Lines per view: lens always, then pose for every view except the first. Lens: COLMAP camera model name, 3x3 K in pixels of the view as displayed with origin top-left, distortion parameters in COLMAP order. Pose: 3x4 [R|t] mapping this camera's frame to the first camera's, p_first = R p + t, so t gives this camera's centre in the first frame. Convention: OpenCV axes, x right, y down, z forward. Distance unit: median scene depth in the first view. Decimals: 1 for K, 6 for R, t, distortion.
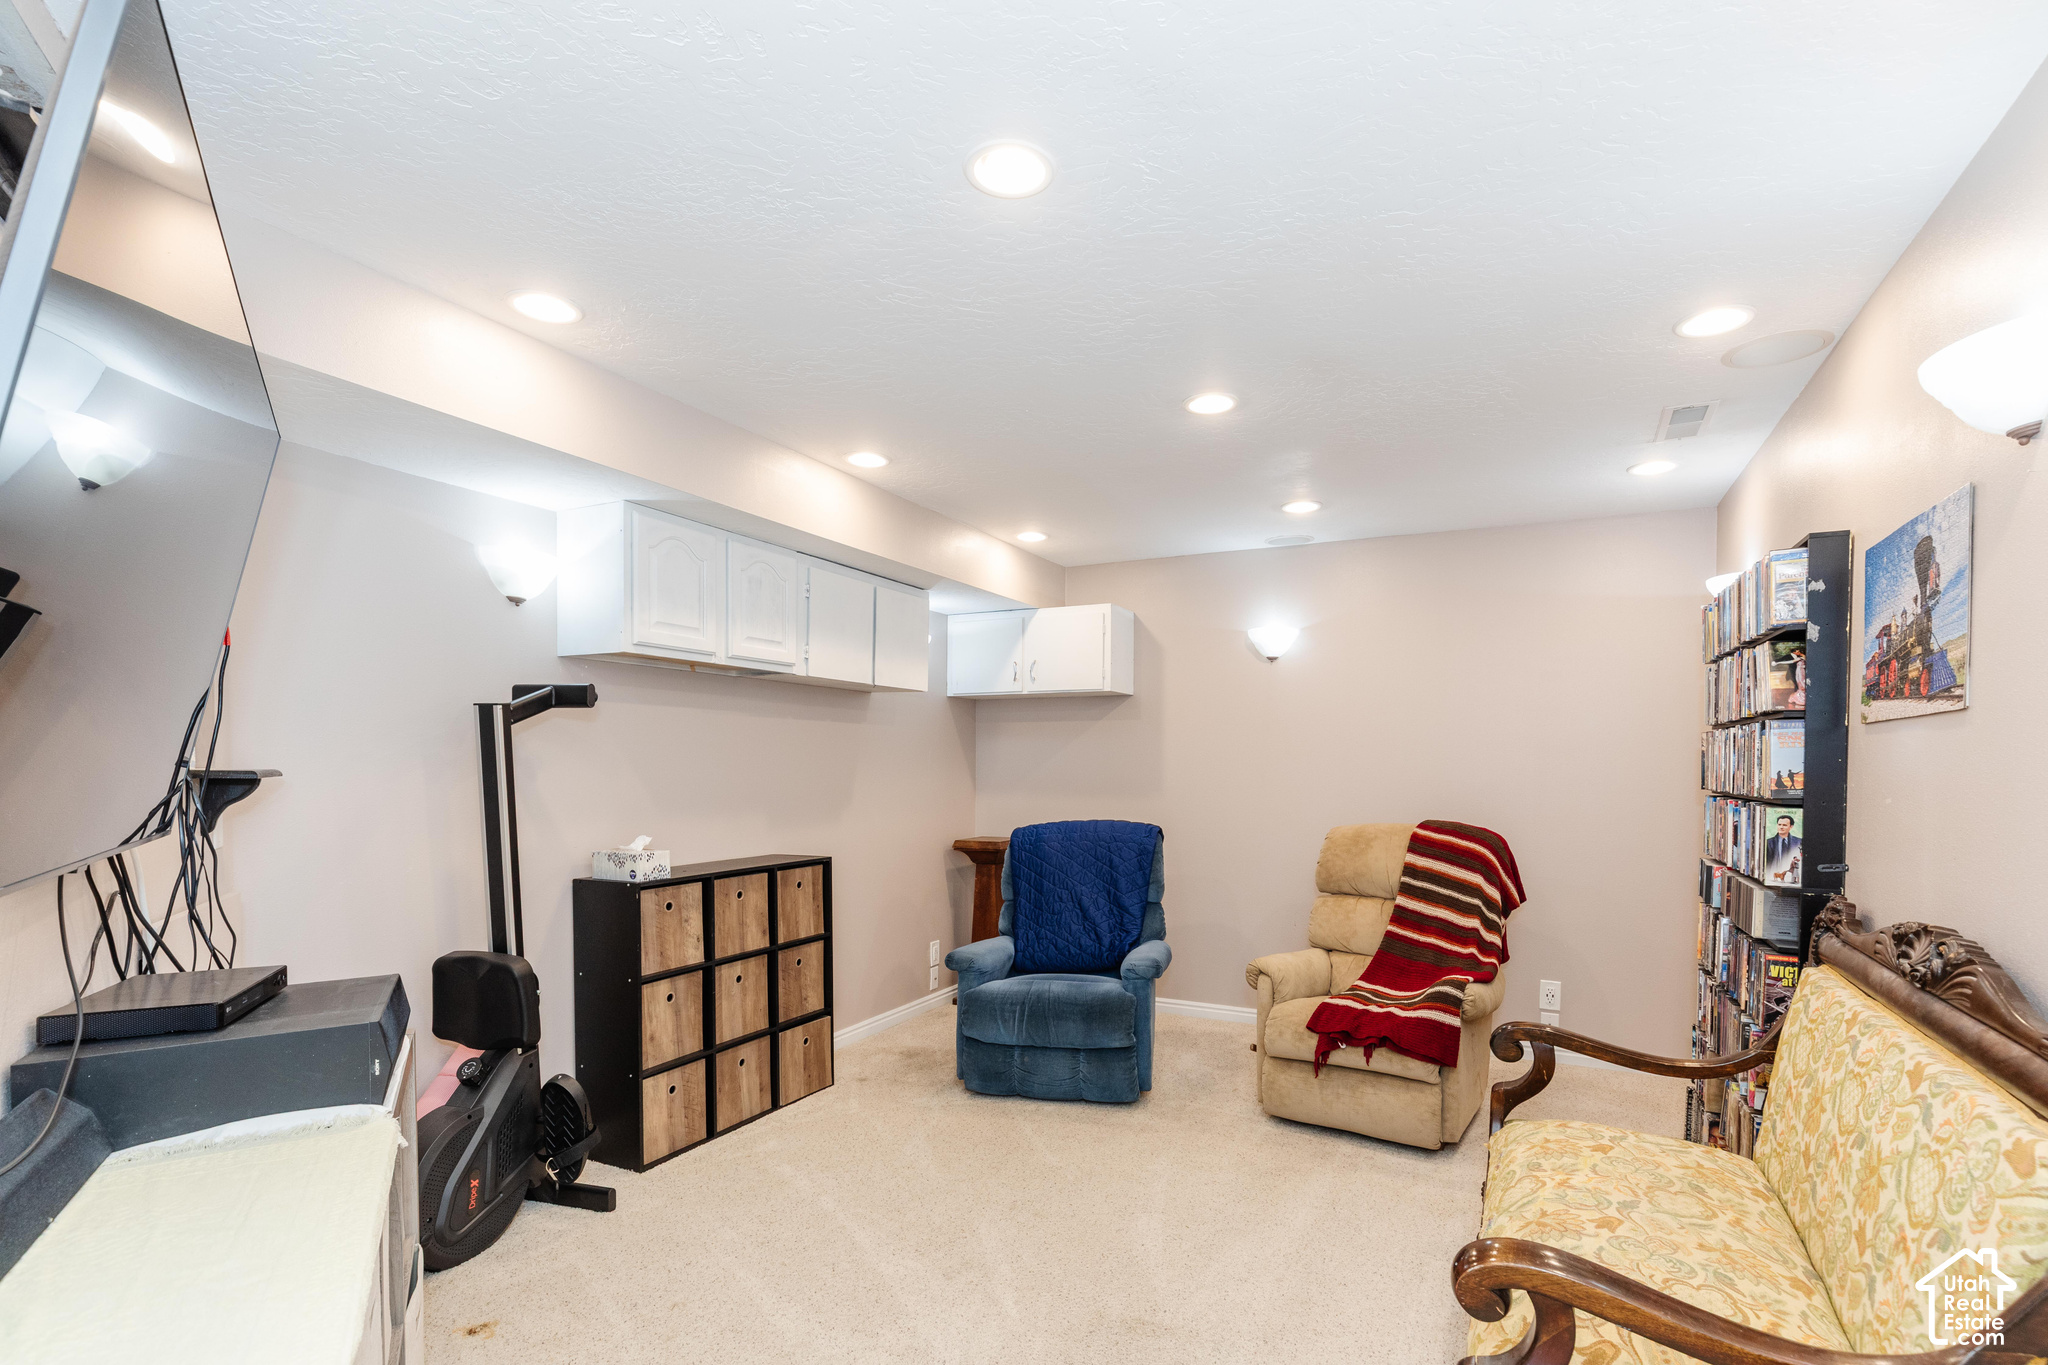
lens RADIAL K [[975.6, 0, 1025.2], [0, 975.6, 783.7], [0, 0, 1]] dist [0.001822, -0.000008]
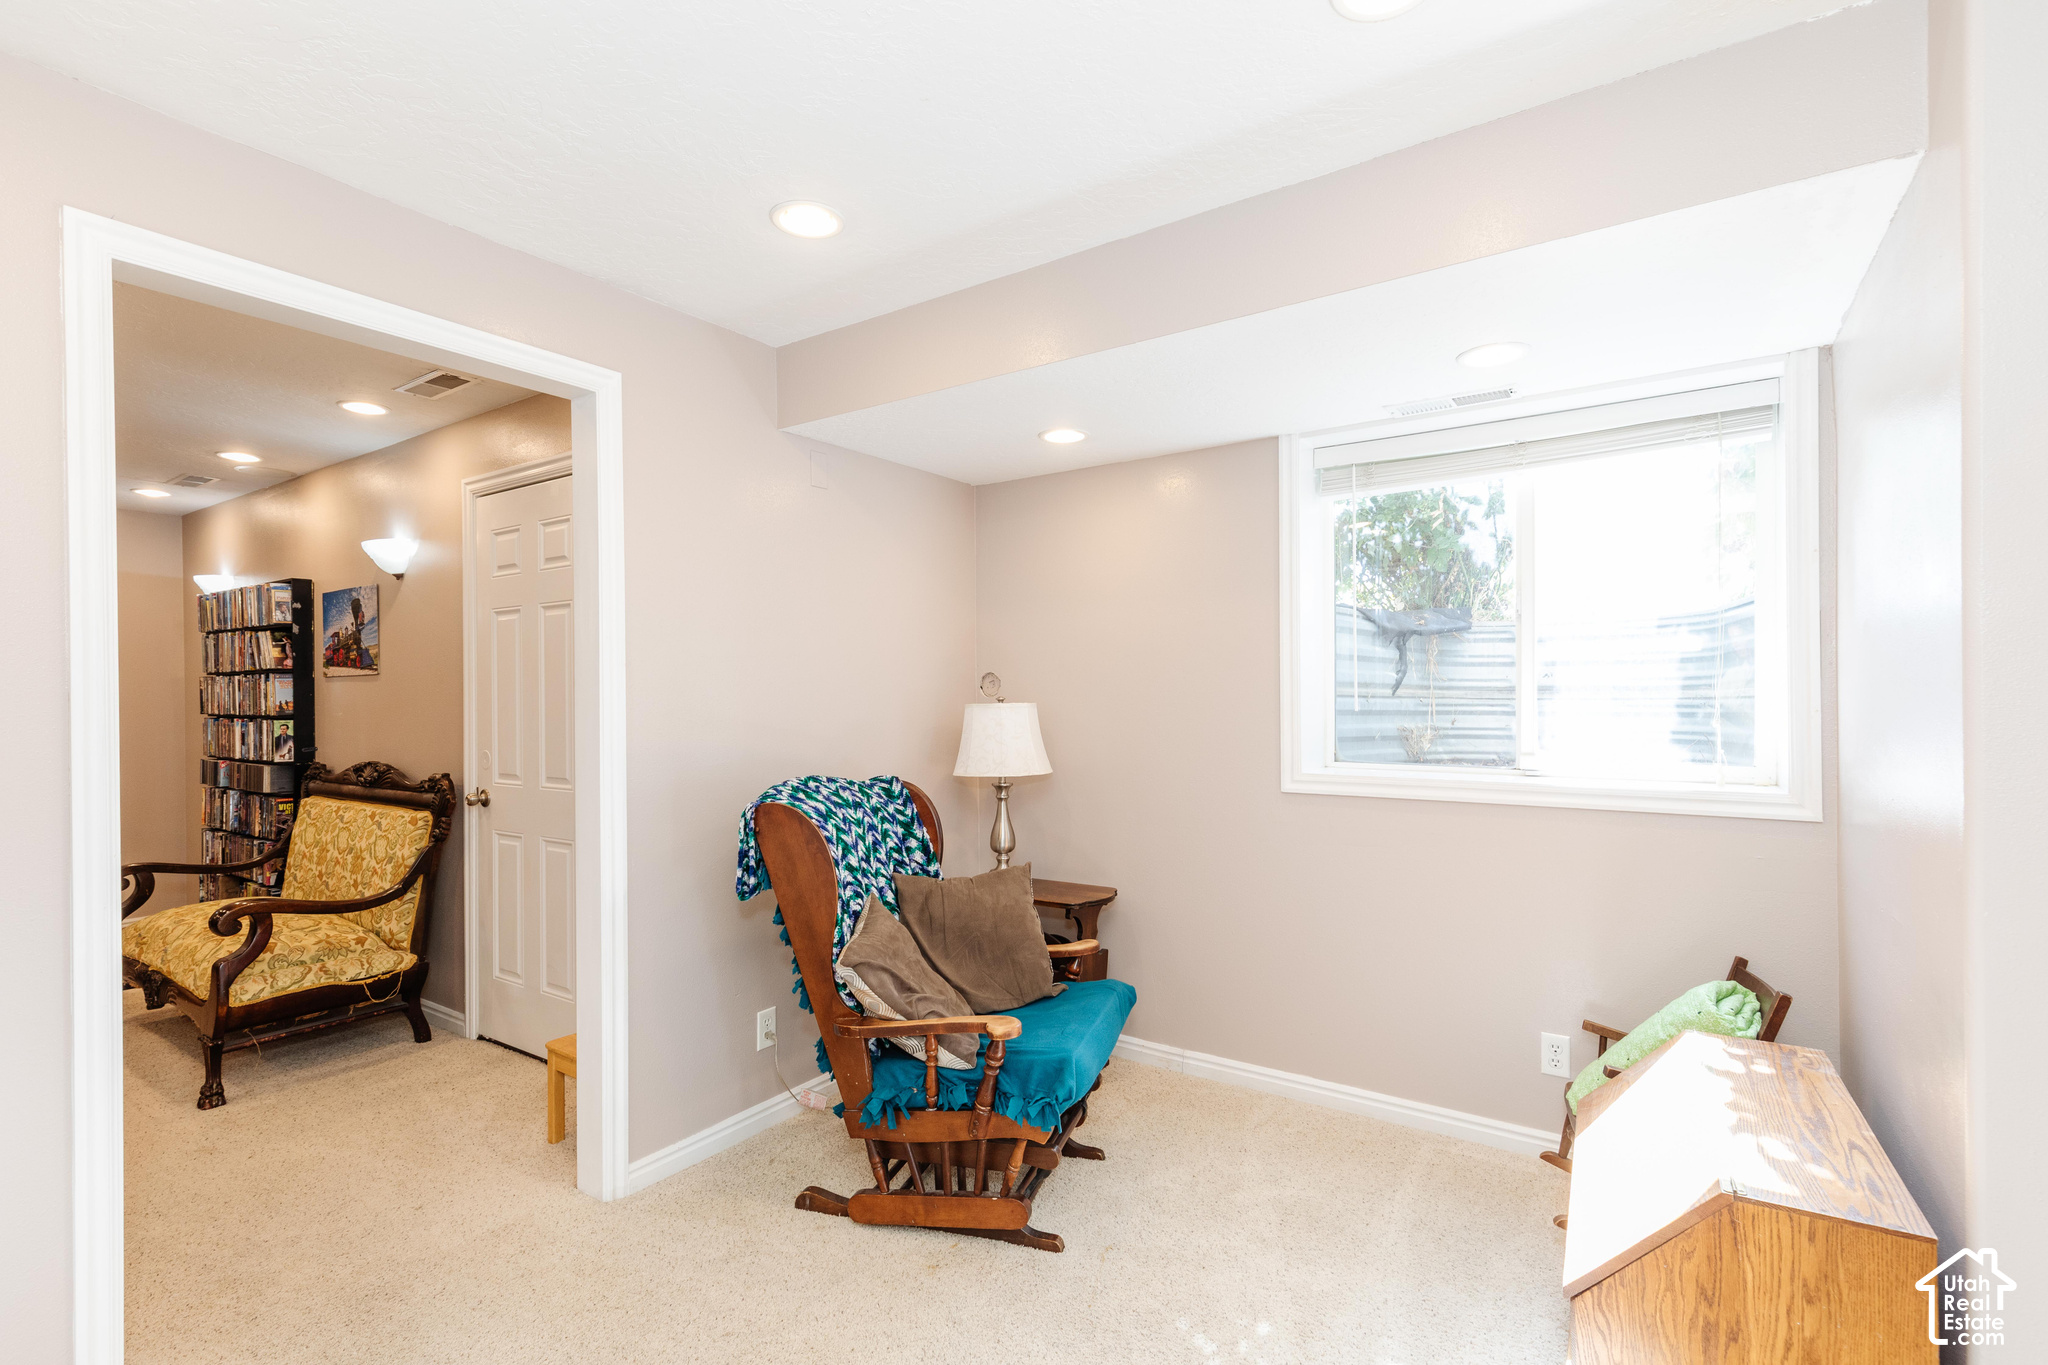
lens RADIAL K [[911.3, 0, 1024.0], [0, 911.3, 682.5], [0, 0, 1]] dist [-0.001401, -0.000174]
pose [[0.120716, -0.000995, 0.992687, -0.808693], [0.033193, 0.999444, -0.003034, 0.004531], [-0.992132, 0.033316, 0.120682, -0.645883]]
